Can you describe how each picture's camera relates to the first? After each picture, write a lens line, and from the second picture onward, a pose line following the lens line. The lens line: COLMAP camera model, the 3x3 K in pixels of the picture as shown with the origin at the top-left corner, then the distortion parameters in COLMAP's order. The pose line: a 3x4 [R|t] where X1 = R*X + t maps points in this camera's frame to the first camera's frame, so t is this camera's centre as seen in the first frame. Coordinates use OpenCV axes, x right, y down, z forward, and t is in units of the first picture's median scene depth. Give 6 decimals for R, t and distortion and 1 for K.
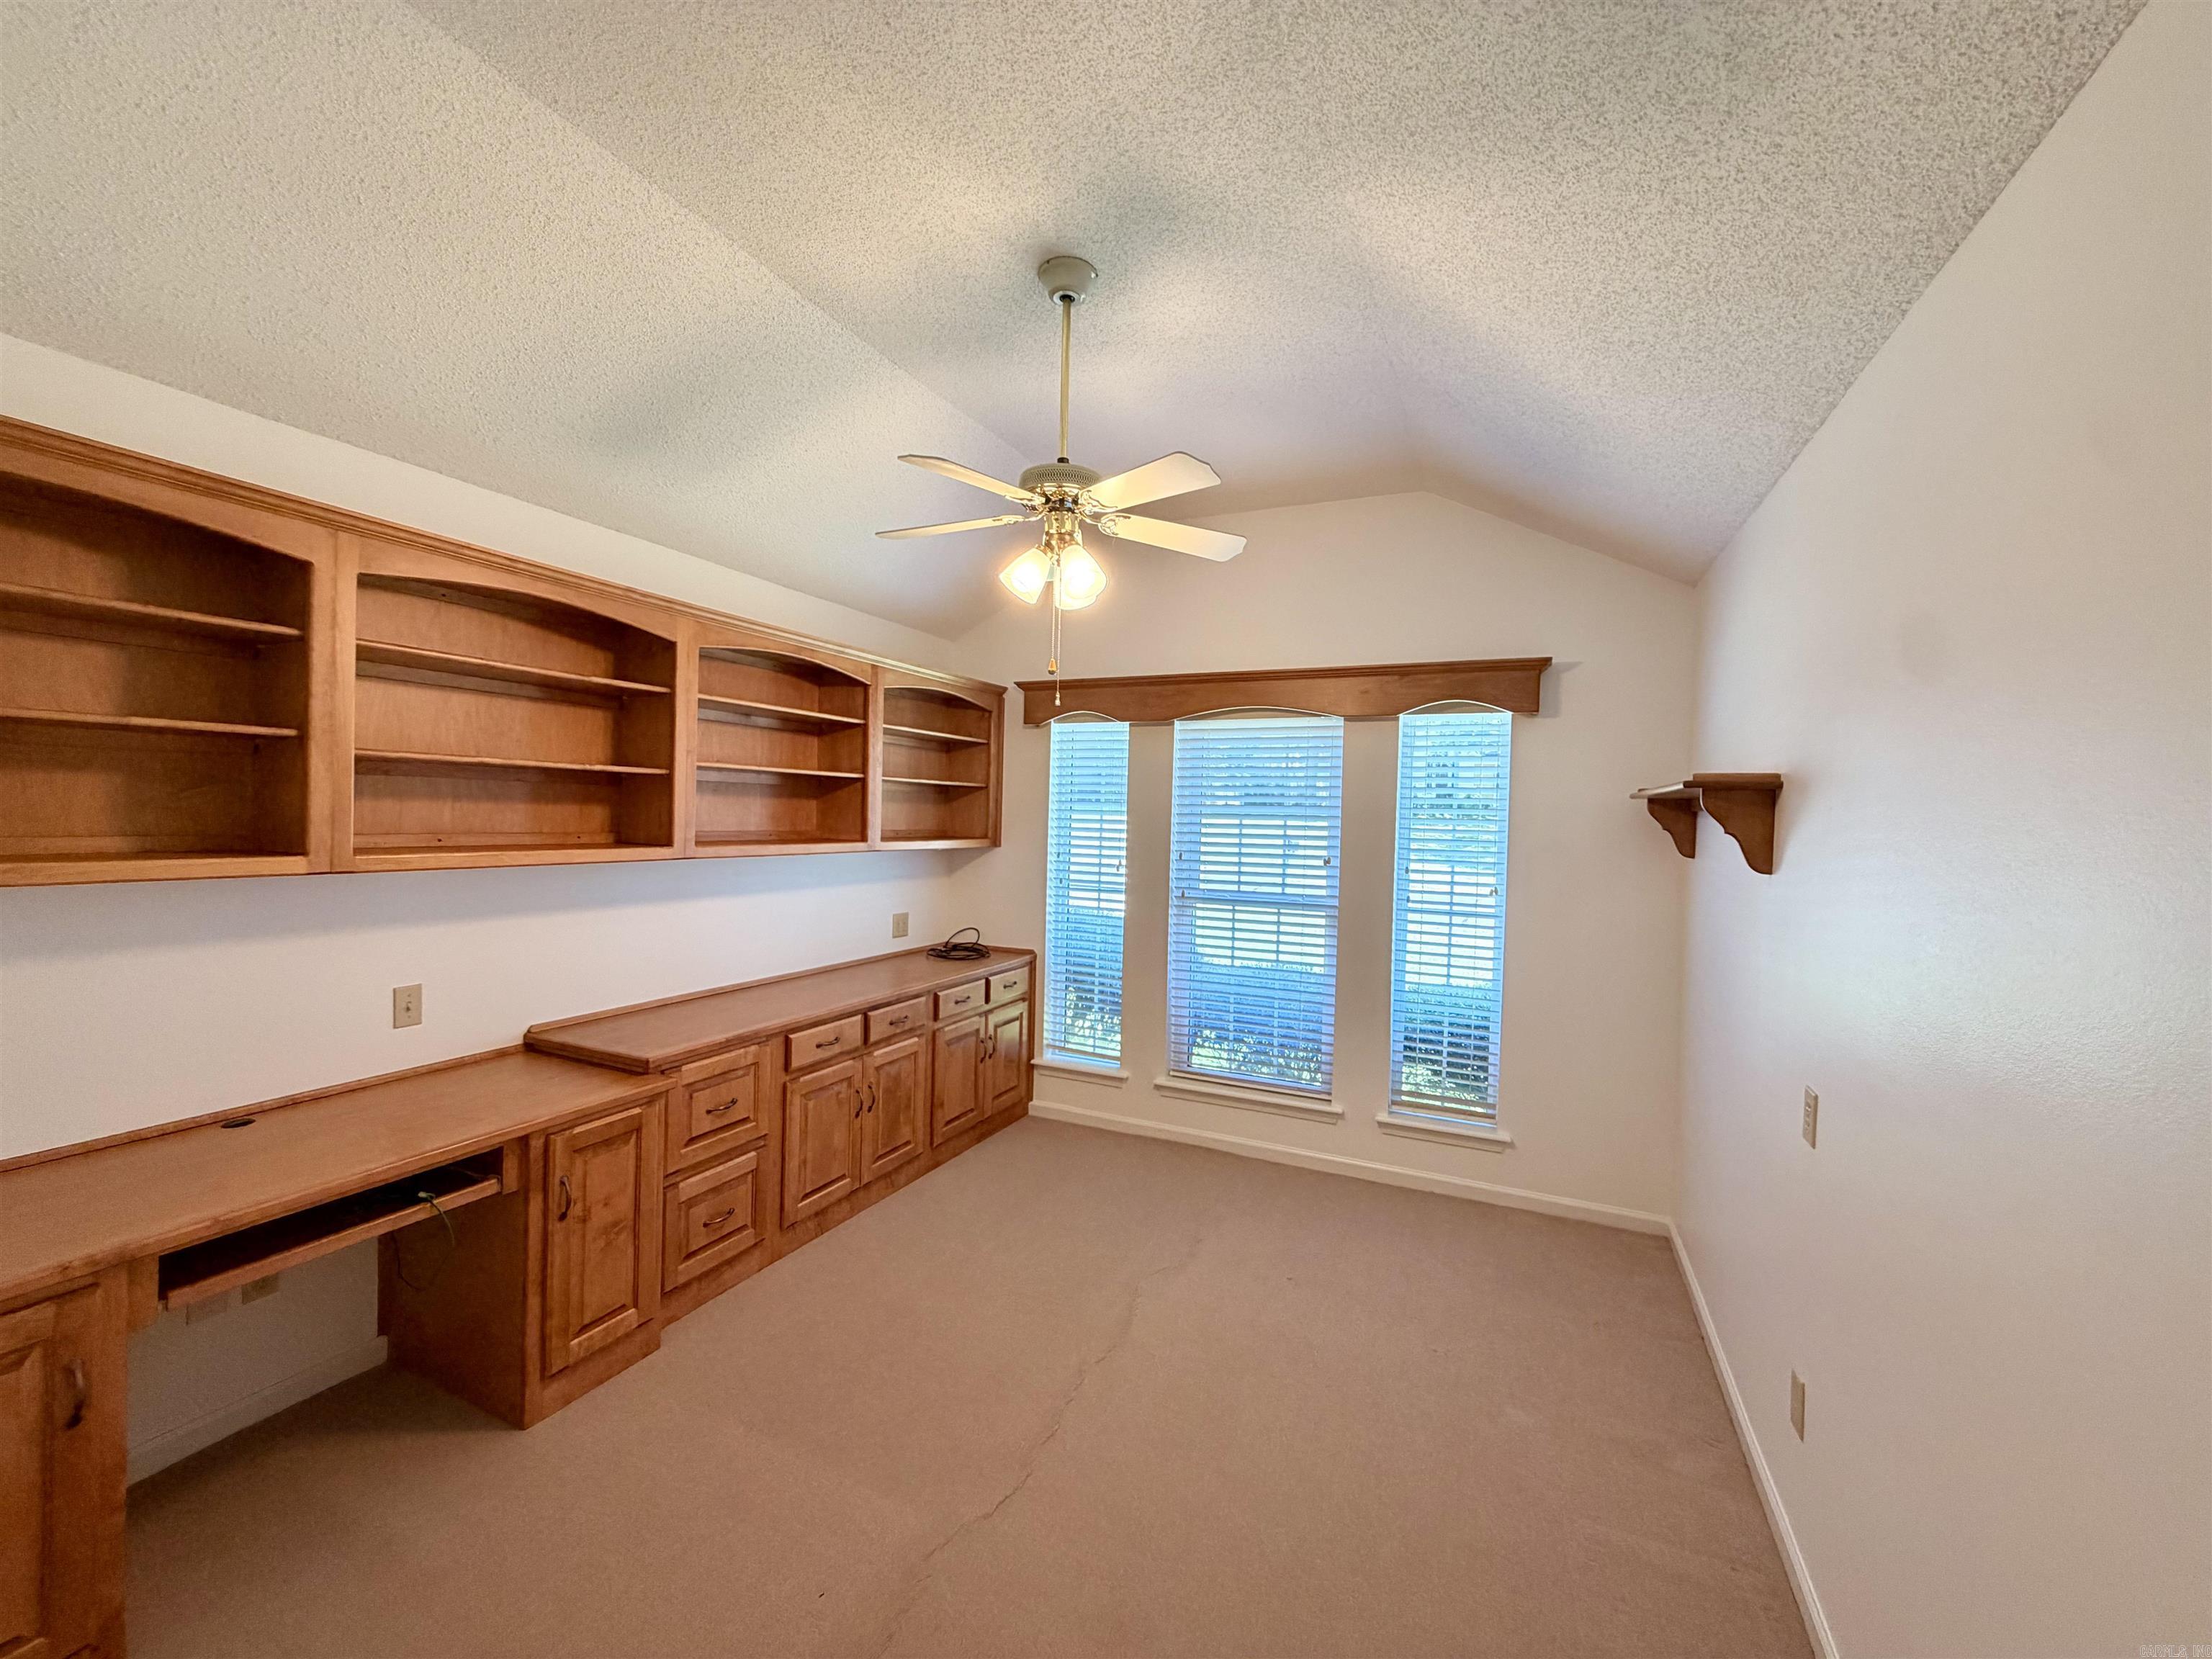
lens RADIAL K [[884.5, 0, 1102.0], [0, 884.5, 830.1], [0, 0, 1]] dist [0.000931, 0.000137]
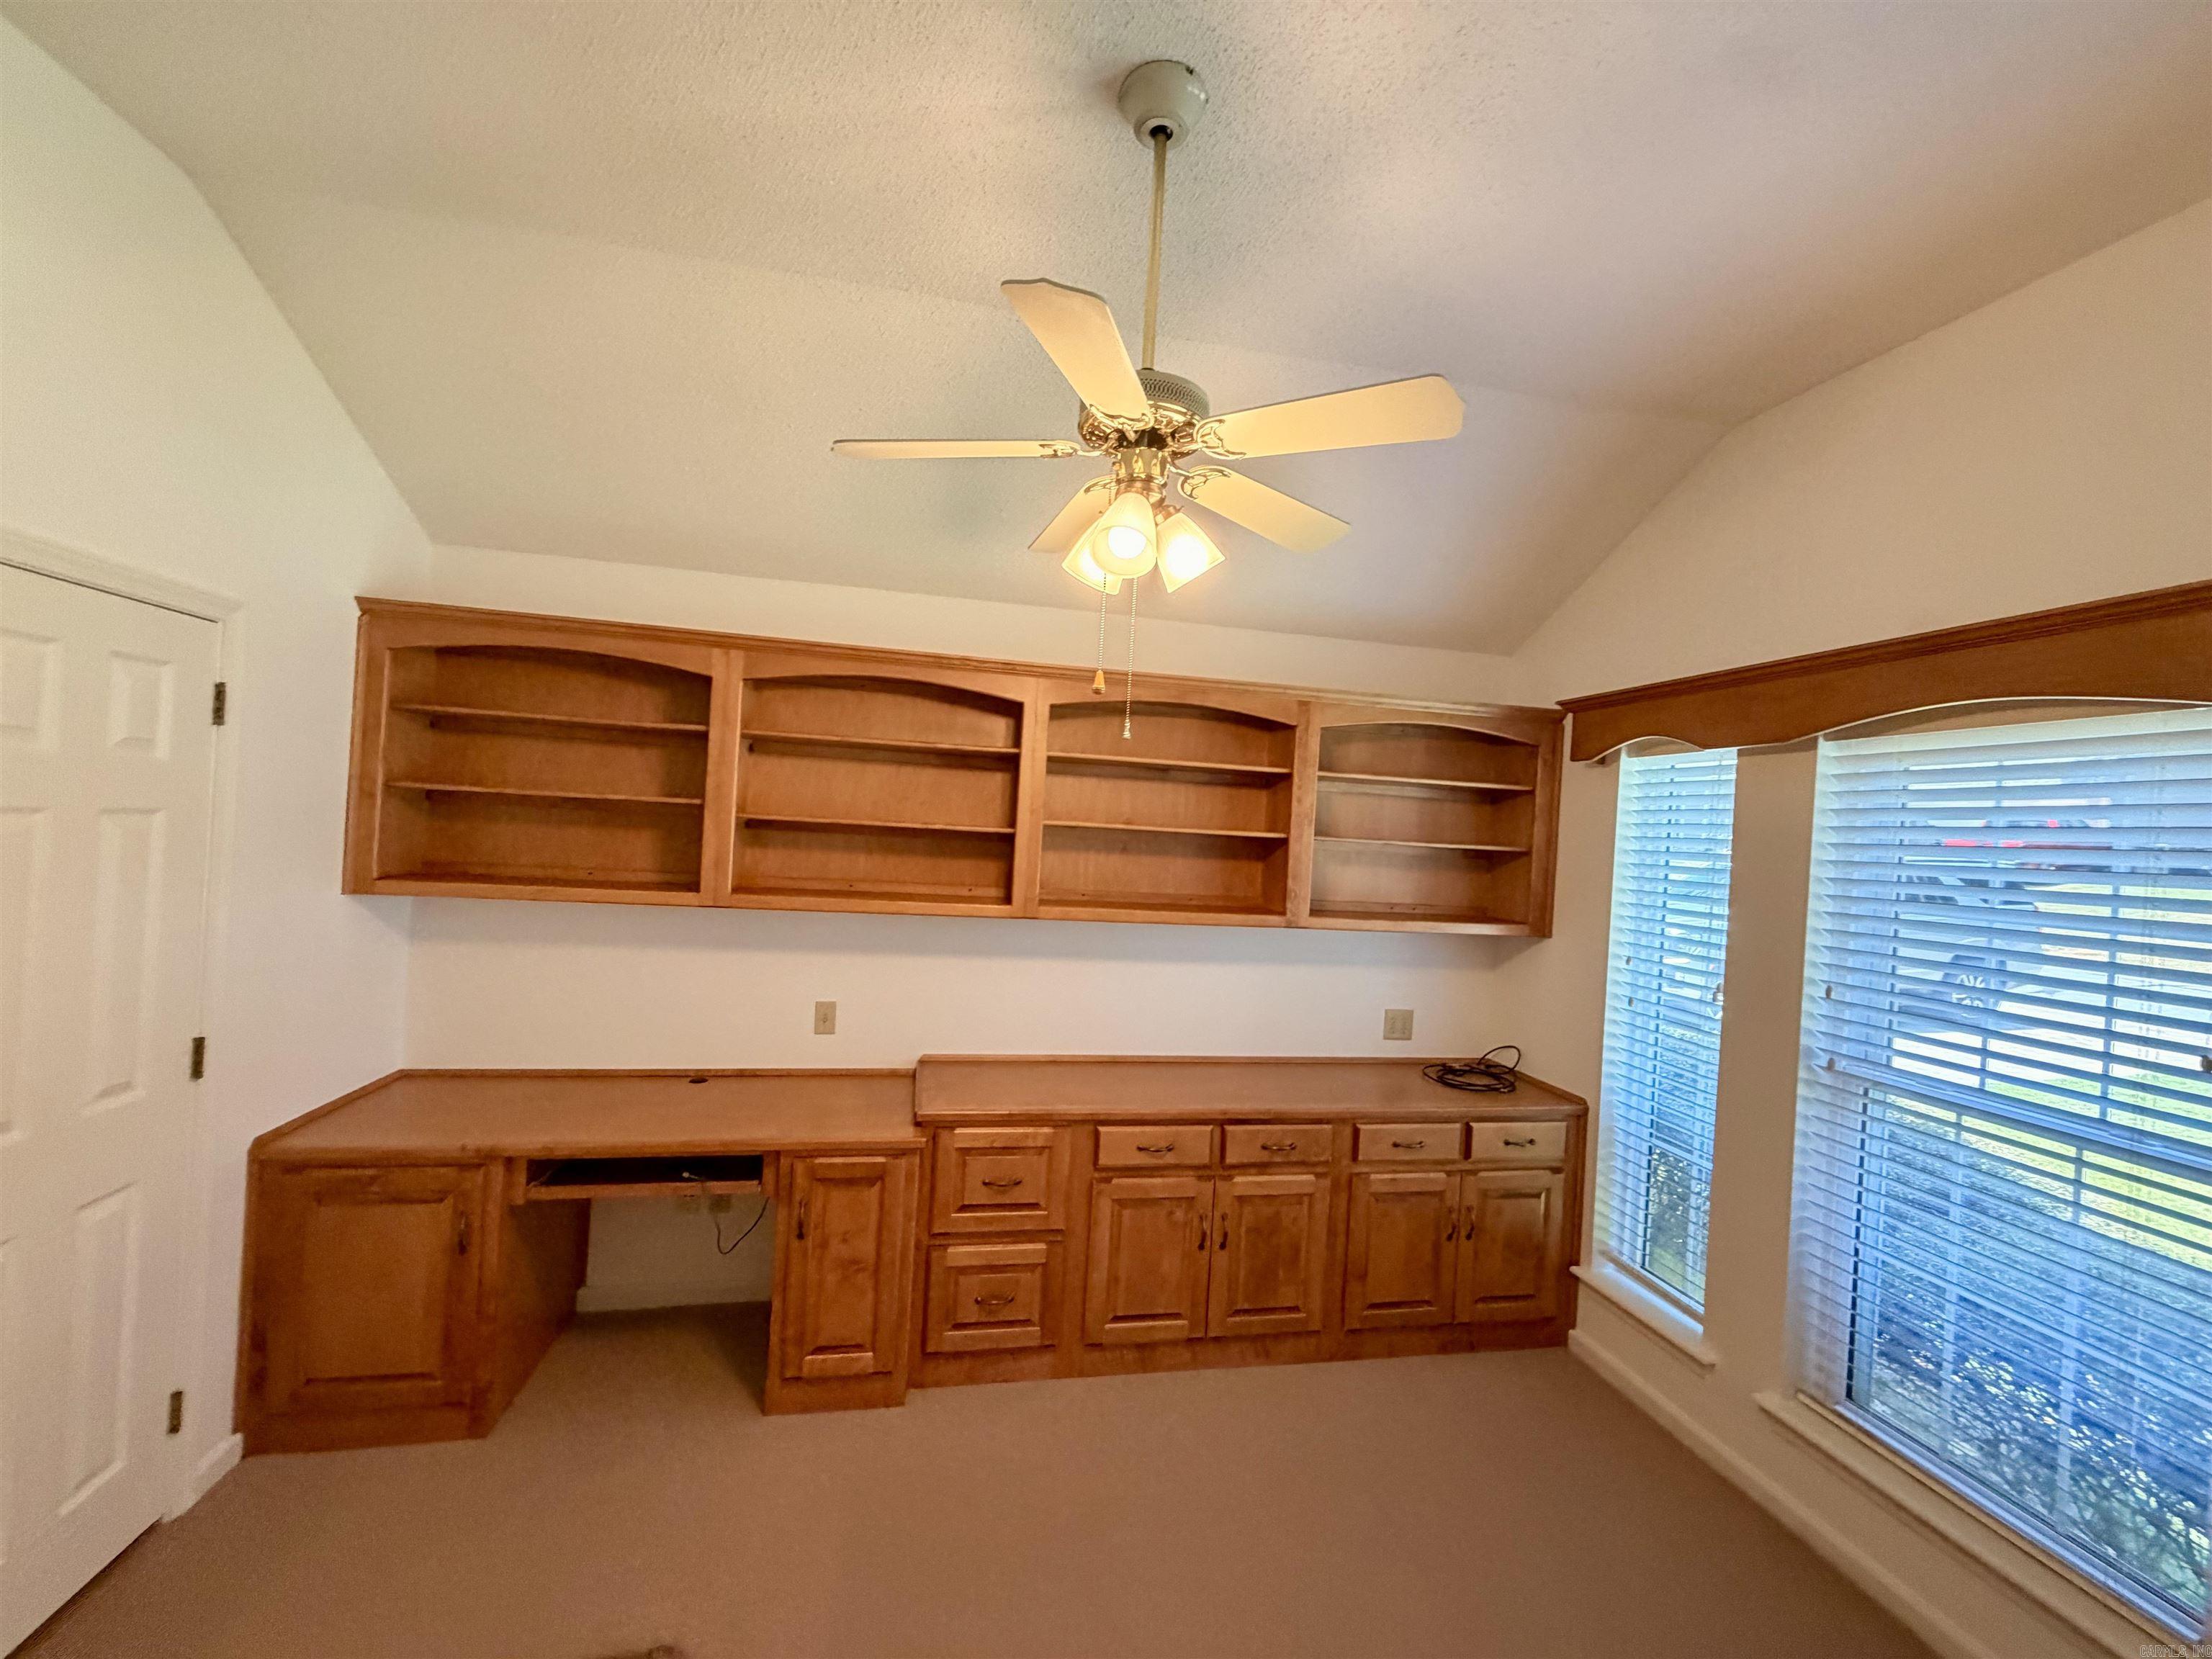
lens RADIAL K [[884.5, 0, 1102.0], [0, 884.5, 830.1], [0, 0, 1]] dist [0.000931, 0.000137]
pose [[0.593423, 0.009279, -0.804837, 0.334277], [-0.055485, 0.998026, -0.029404, -0.036893], [0.802976, 0.062106, 0.592767, 0.421179]]
